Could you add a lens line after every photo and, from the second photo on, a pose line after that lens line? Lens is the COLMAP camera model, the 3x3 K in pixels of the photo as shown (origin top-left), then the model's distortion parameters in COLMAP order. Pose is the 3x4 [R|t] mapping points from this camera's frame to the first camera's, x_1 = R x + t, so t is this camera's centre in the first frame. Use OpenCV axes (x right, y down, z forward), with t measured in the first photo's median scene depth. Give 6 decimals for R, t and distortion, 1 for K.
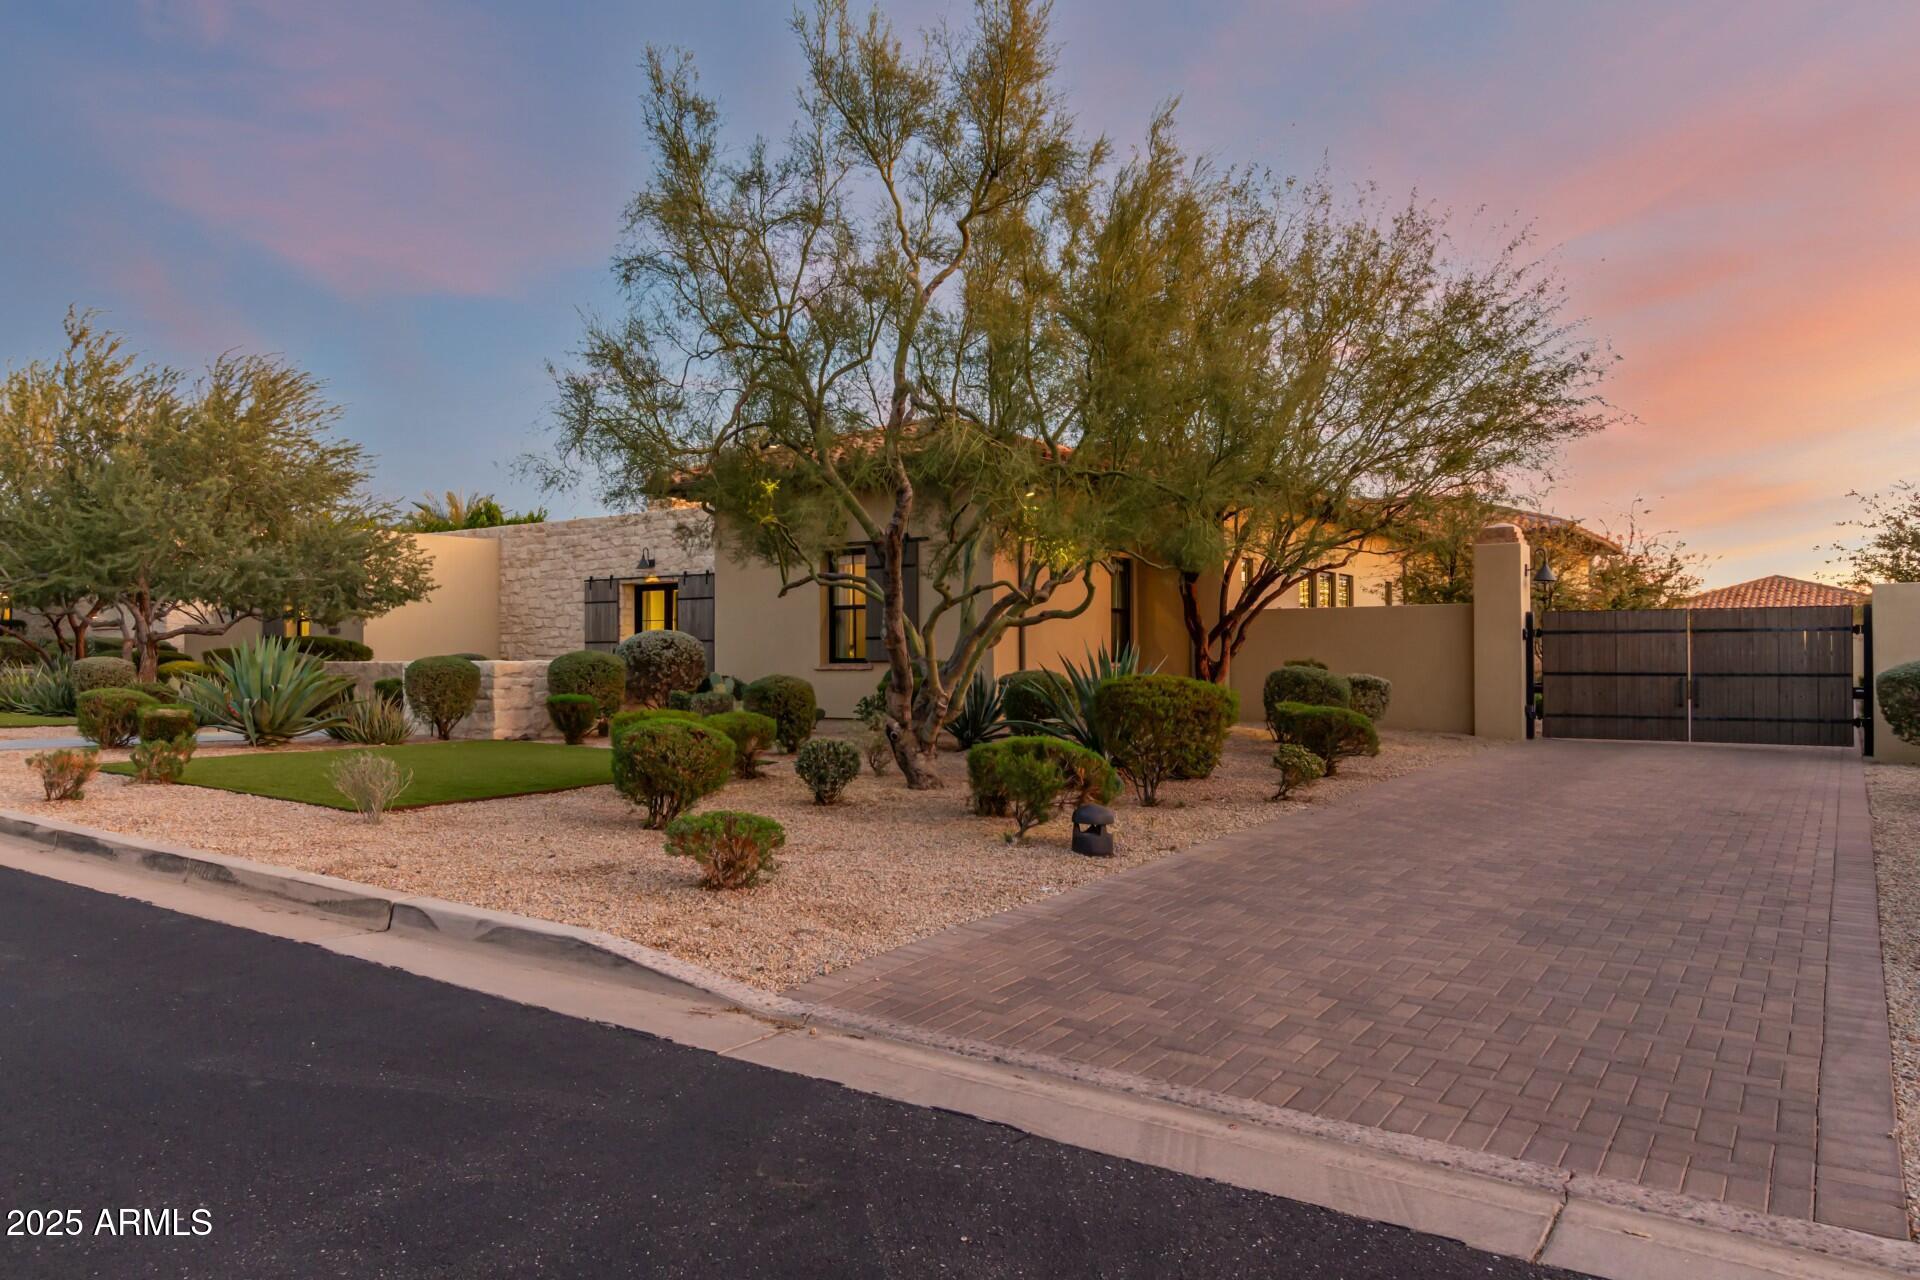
lens RADIAL K [[1313.2, 0, 959.6], [0, 1313.2, 641.5], [0, 0, 1]] dist [0.002080, 0.000134]
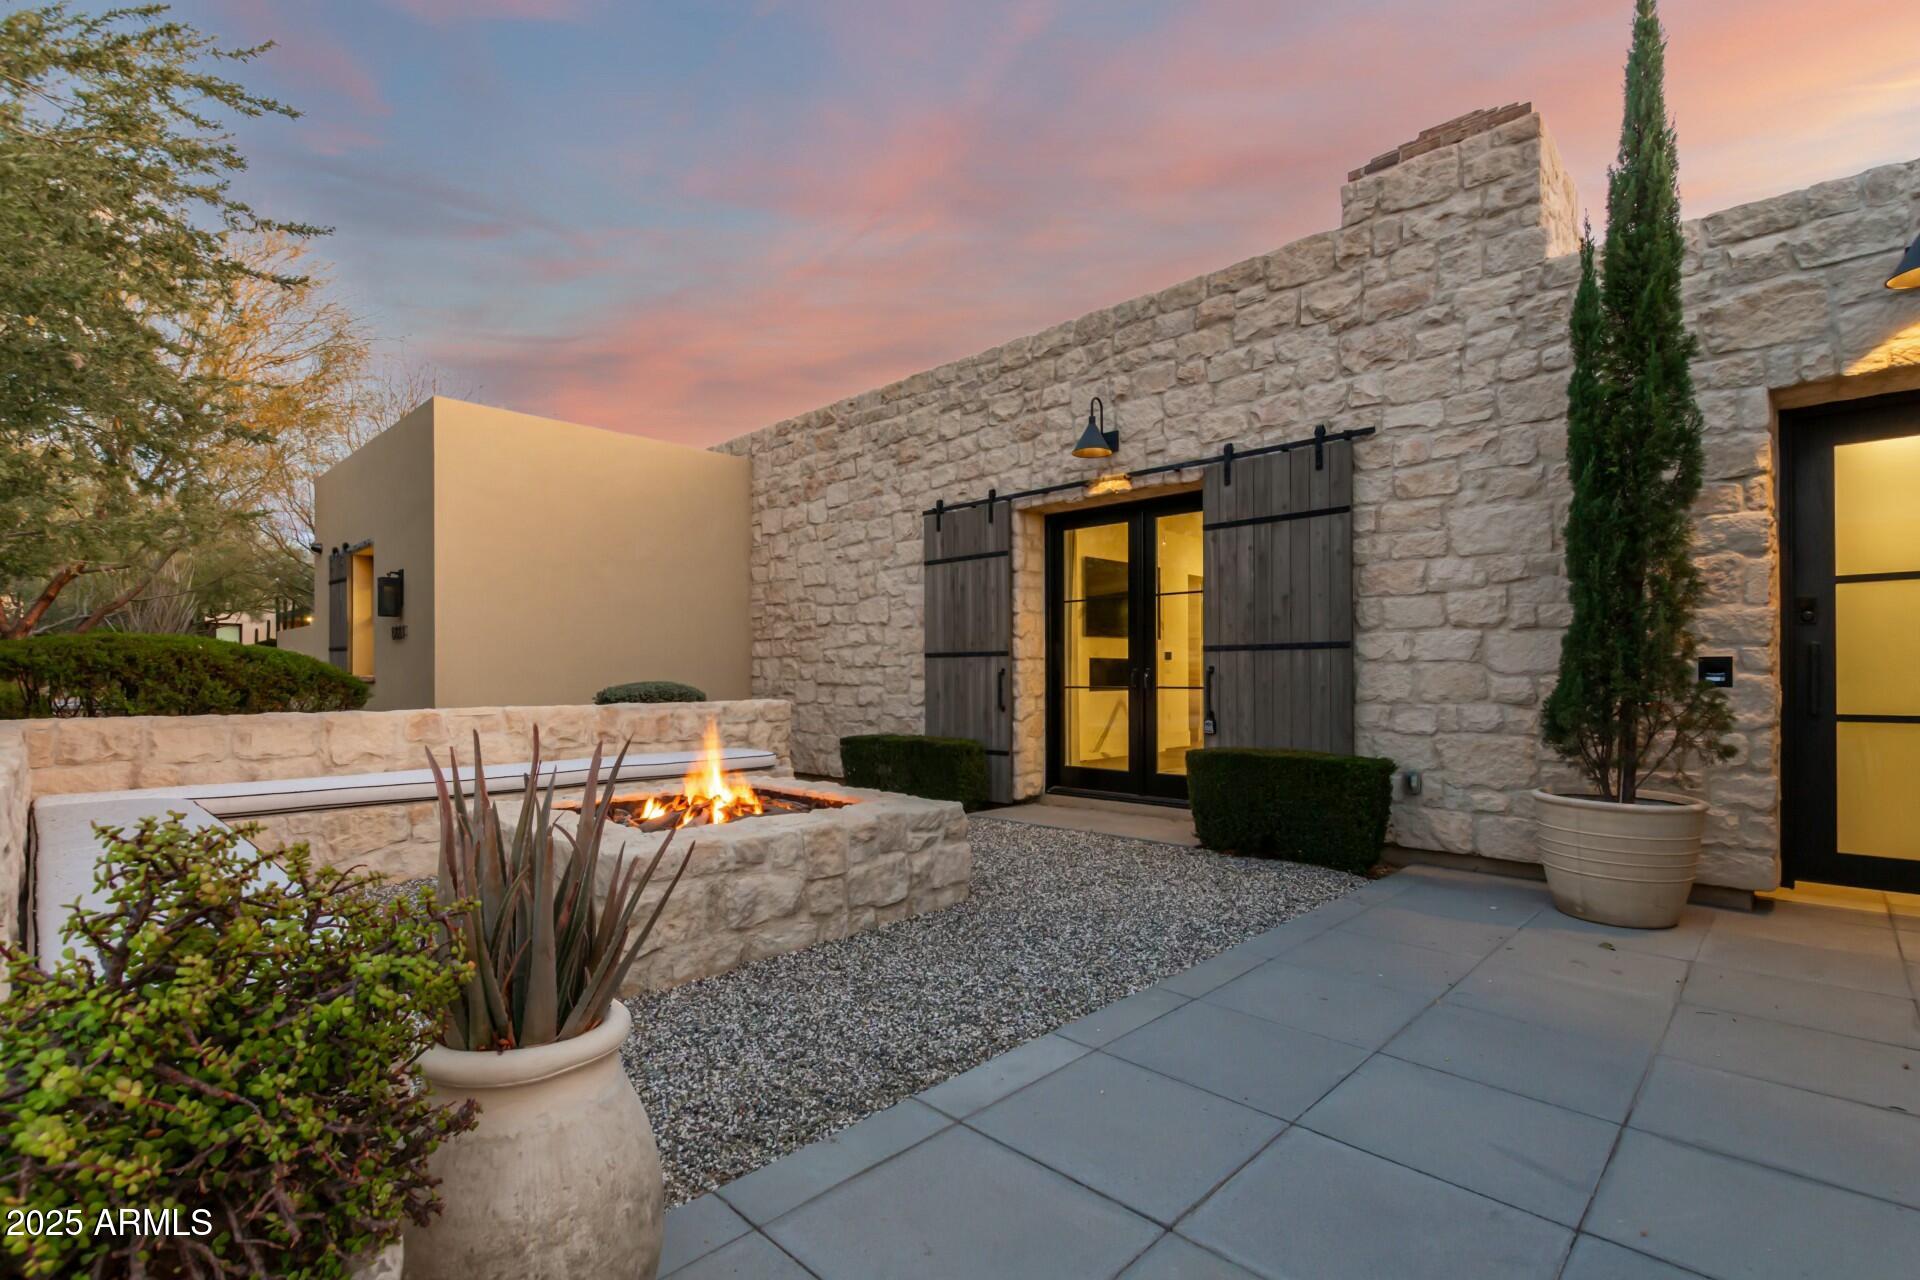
lens RADIAL K [[884.4, 0, 960.3], [0, 884.4, 652.6], [0, 0, 1]] dist [0.000733, -0.000521]
pose [[0.986114, -0.005996, -0.165964, -0.222134], [0.003948, 0.999912, -0.012668, 0.003580], [0.166026, 0.011837, 0.986050, 0.703813]]
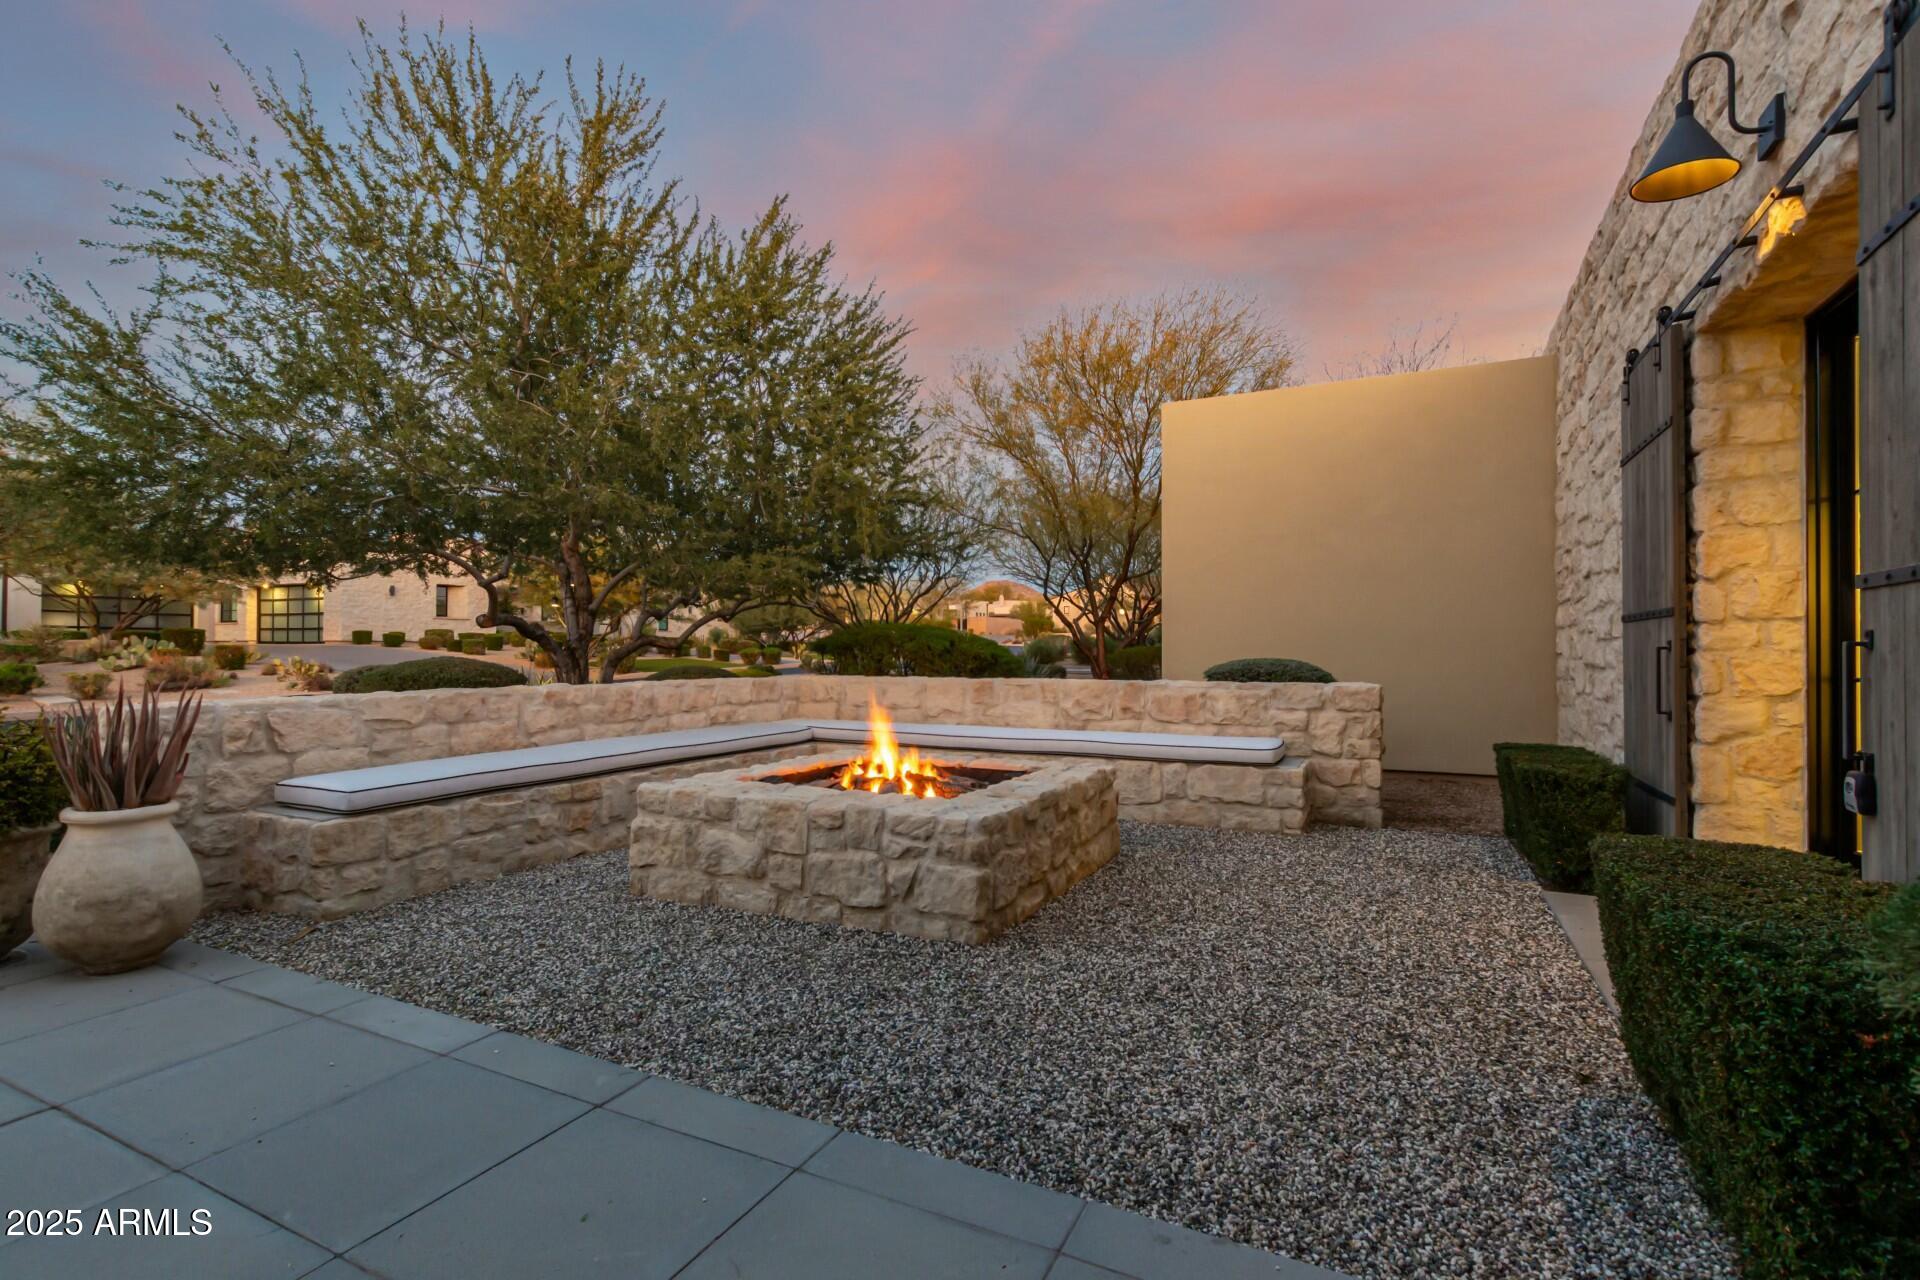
lens RADIAL K [[884.4, 0, 960.8], [0, 884.4, 644.1], [0, 0, 1]] dist [0.000733, -0.000521]
pose [[0.147690, -0.006537, -0.989012, -0.133793], [0.010346, 0.999934, -0.005064, 0.005021], [0.988980, -0.009484, 0.147748, 0.831391]]
